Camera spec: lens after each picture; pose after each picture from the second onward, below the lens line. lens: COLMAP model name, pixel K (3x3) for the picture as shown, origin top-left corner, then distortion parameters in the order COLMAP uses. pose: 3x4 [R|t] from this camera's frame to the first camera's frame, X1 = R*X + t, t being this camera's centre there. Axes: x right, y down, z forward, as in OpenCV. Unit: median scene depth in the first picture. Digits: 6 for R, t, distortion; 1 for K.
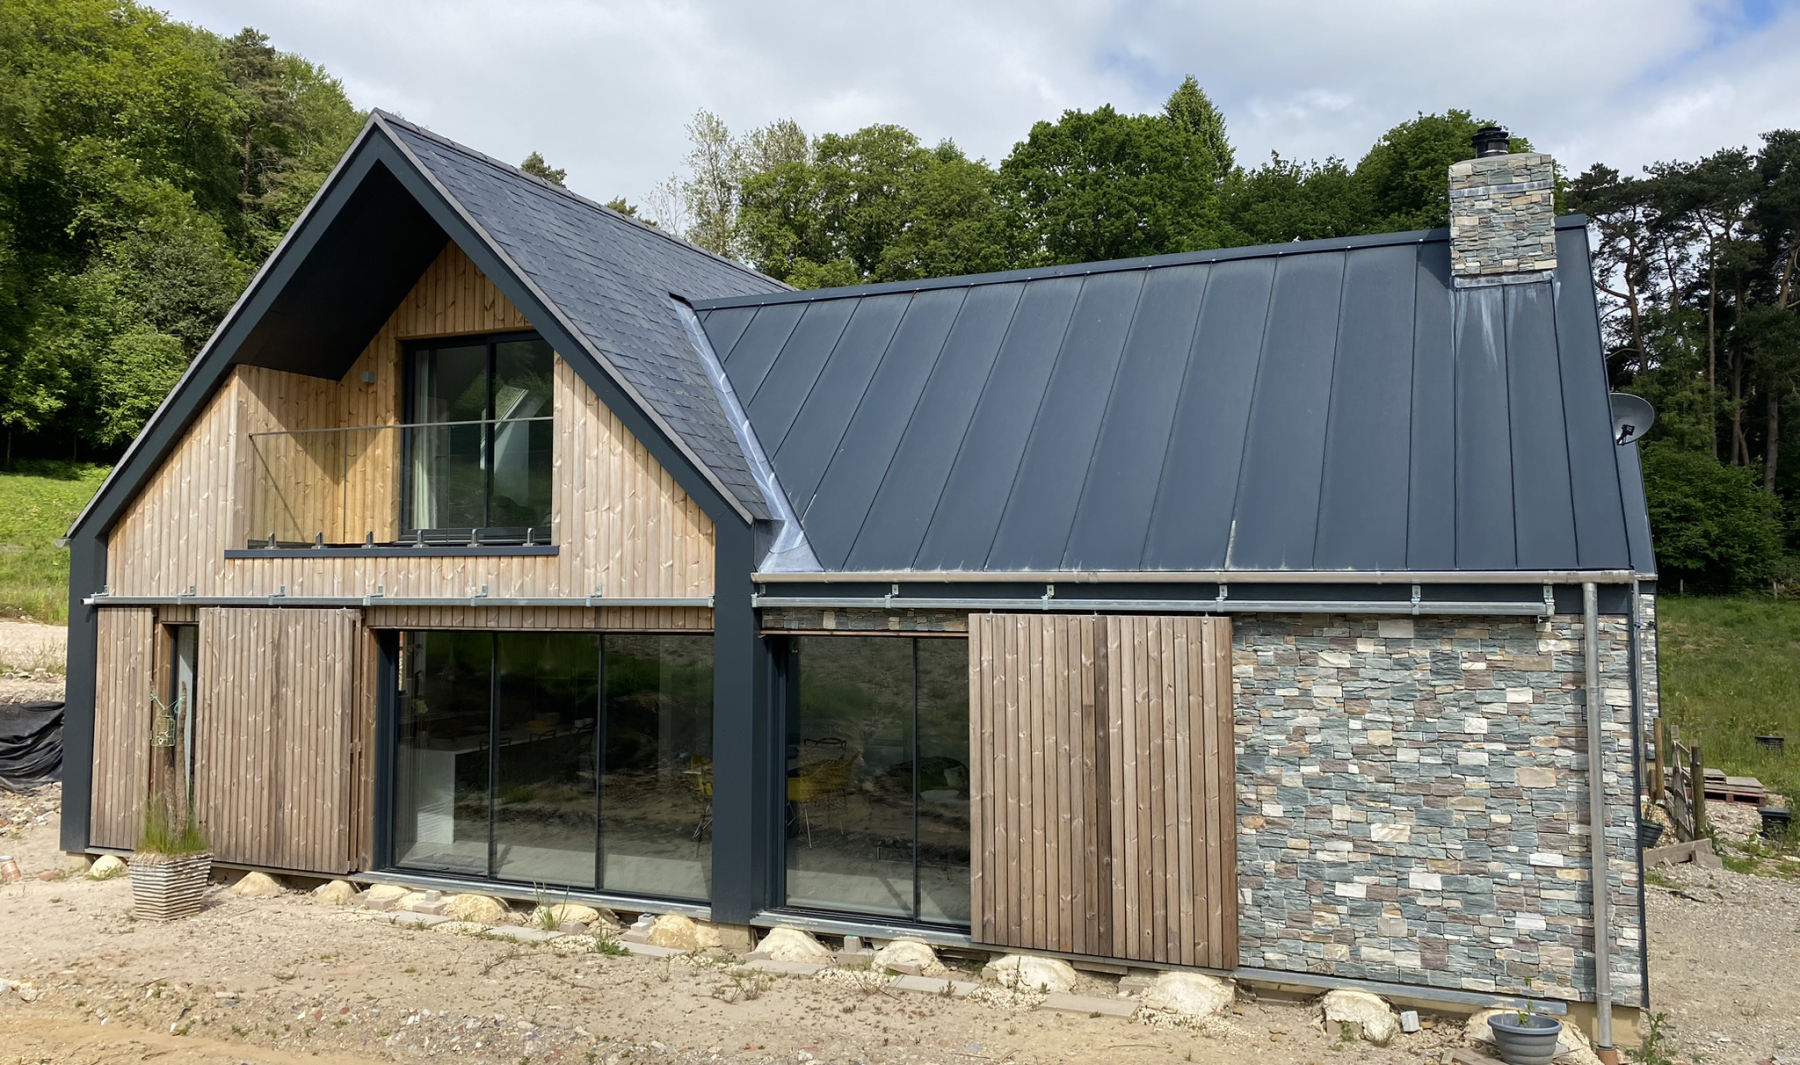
lens RADIAL K [[1413.1, 0, 907.1], [0, 1413.1, 523.1], [0, 0, 1]] dist [0.035312, -0.041672]
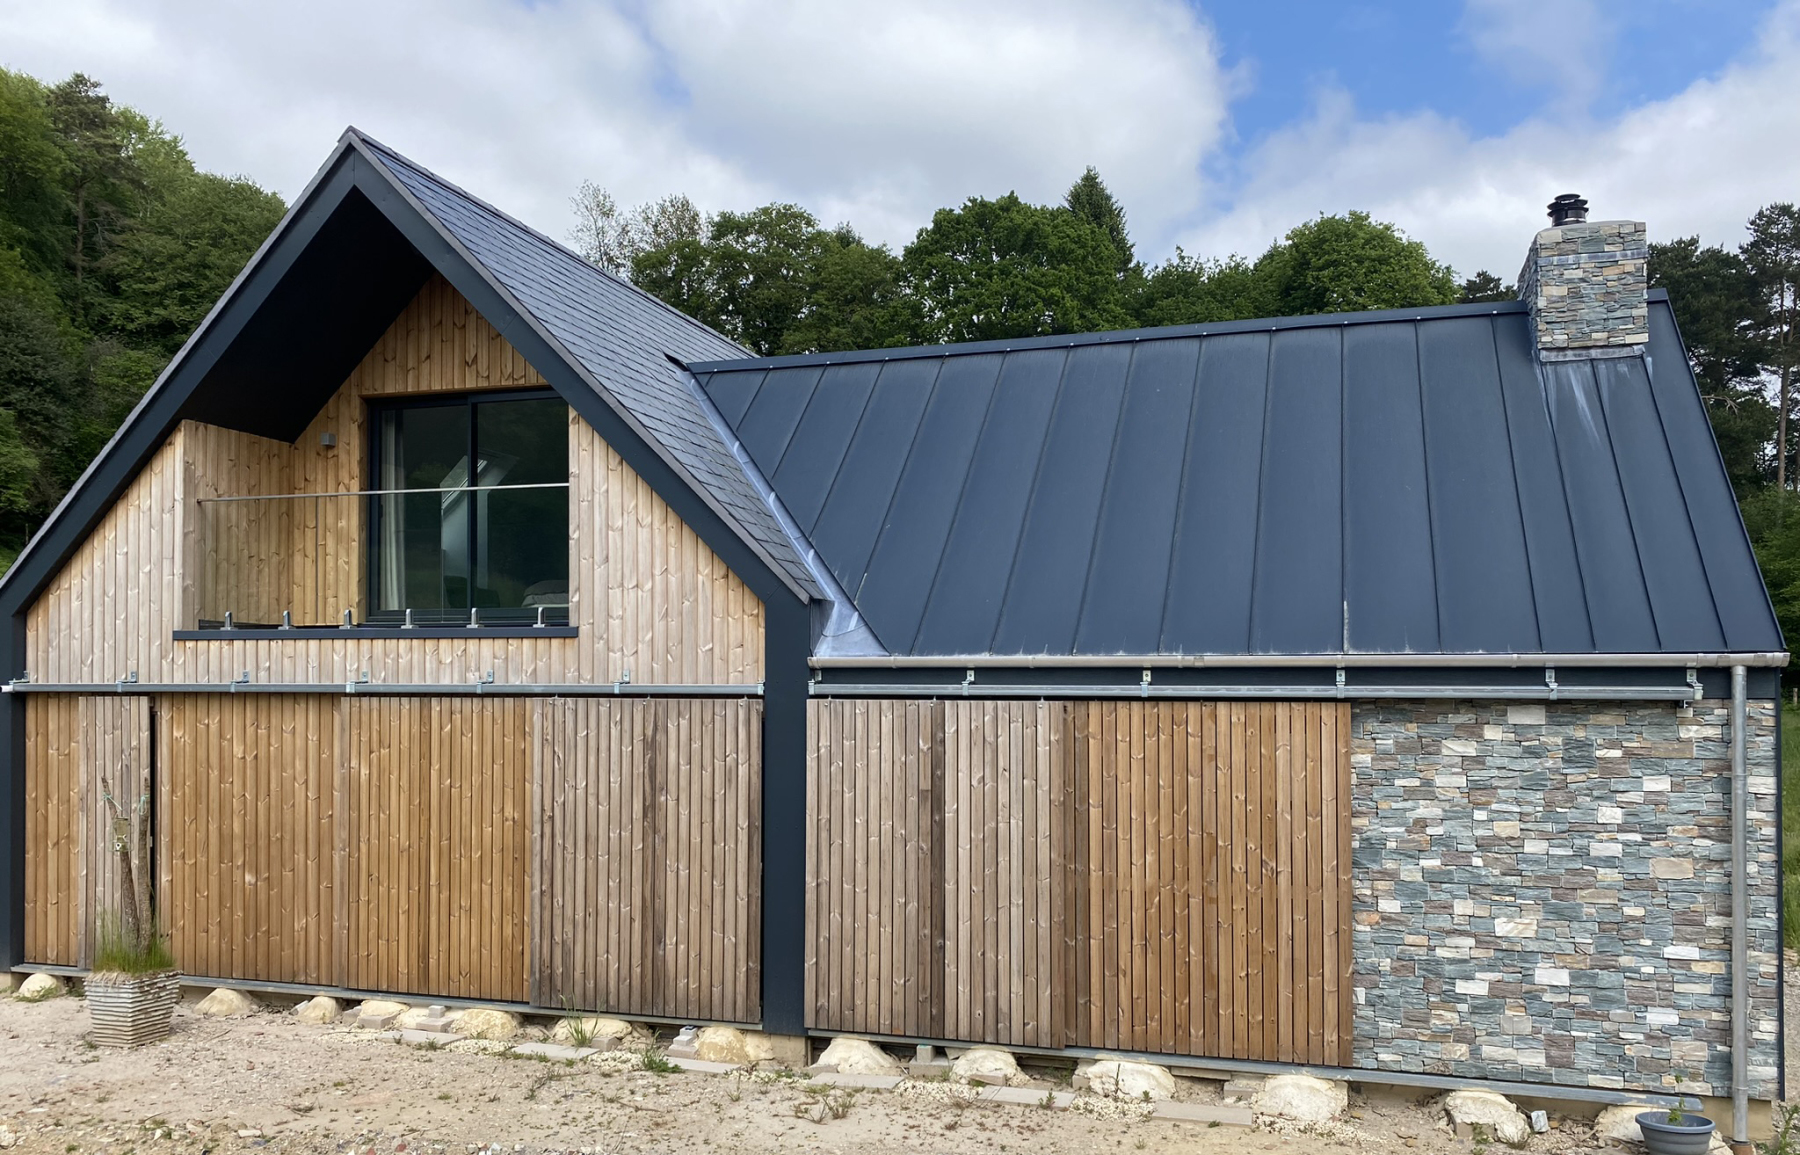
lens RADIAL K [[1413.0, 0, 937.2], [0, 1413.0, 697.6], [0, 0, 1]] dist [0.033868, -0.037367]
pose [[0.994165, 0.000594, 0.107871, -0.118807], [-0.006476, 0.998510, 0.054185, 0.010877], [-0.107678, -0.054567, 0.992687, 0.078001]]
